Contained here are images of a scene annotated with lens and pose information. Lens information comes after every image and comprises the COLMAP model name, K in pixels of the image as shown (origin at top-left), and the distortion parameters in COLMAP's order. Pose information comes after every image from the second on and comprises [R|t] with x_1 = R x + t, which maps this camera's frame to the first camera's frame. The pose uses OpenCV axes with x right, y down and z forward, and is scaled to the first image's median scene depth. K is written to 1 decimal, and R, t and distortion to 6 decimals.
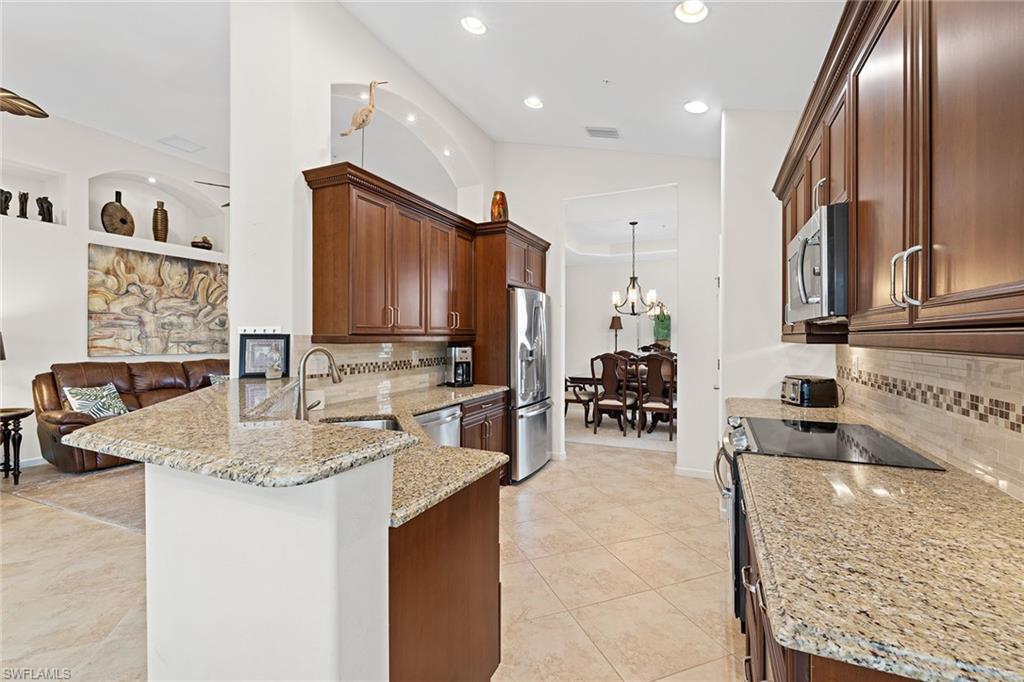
lens RADIAL K [[434.6, 0, 510.2], [0, 434.6, 336.6], [0, 0, 1]] dist [0.005818, 0.000401]
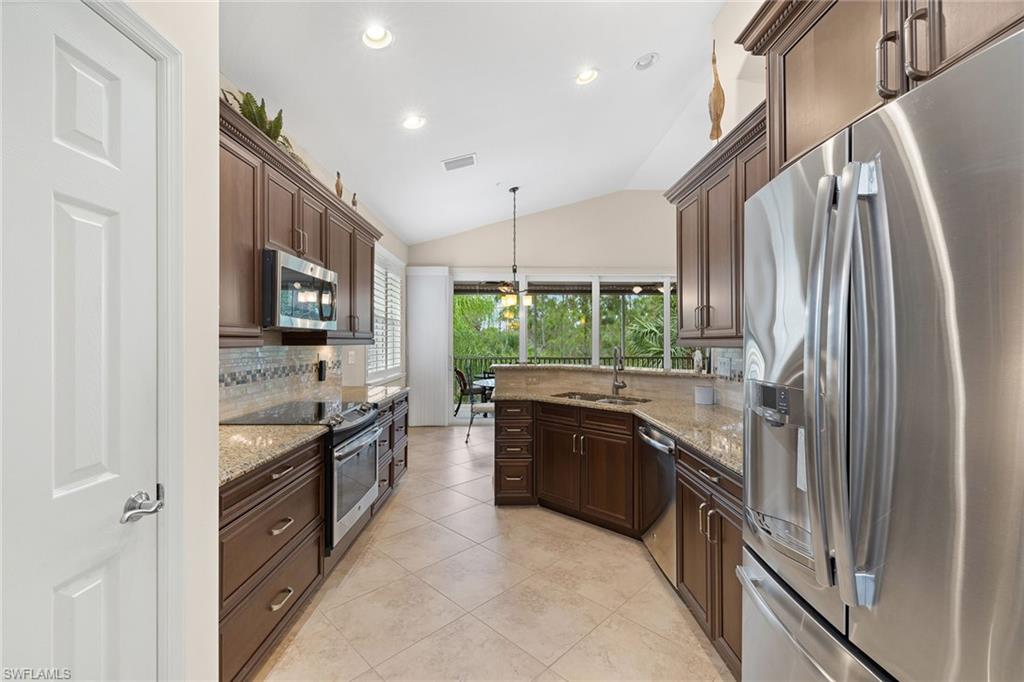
lens RADIAL K [[428.2, 0, 512.2], [0, 428.2, 339.7], [0, 0, 1]] dist [-0.000746, 0.000024]
pose [[-0.902056, 0.000260, -0.431619, 0.248788], [0.001766, 0.999994, -0.003089, 0.000981], [0.431616, -0.003549, -0.902051, 0.915204]]
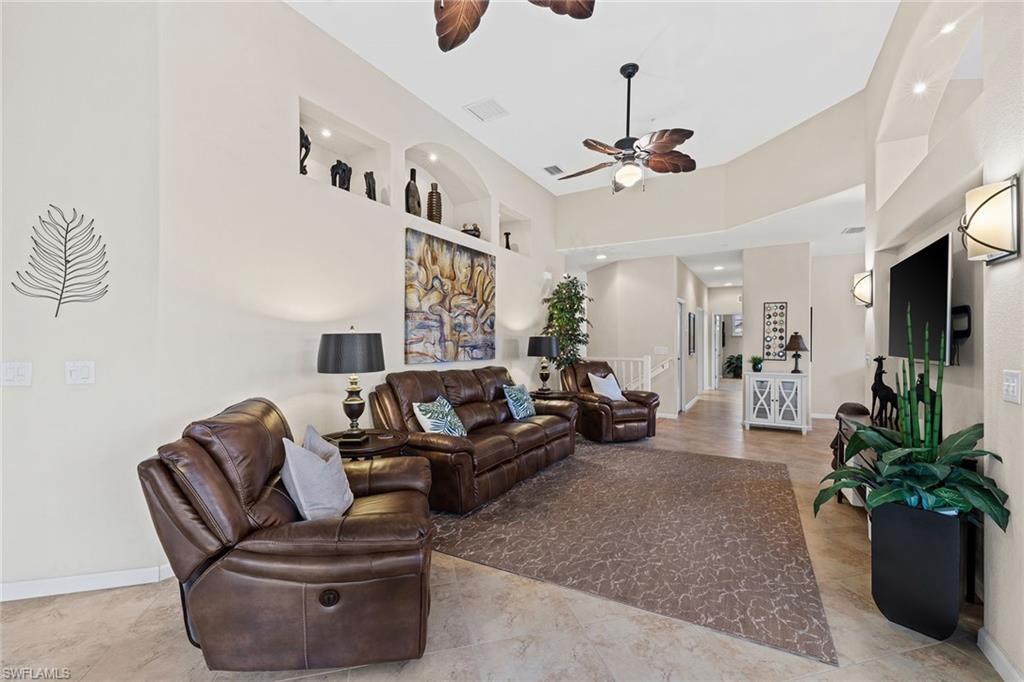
lens RADIAL K [[428.2, 0, 512.2], [0, 428.2, 339.7], [0, 0, 1]] dist [-0.000746, 0.000024]
pose [[0.996257, -0.000542, -0.086441, -0.646396], [0.000432, 0.999999, -0.001287, 0.000784], [0.086441, 0.001245, 0.996256, 0.191722]]
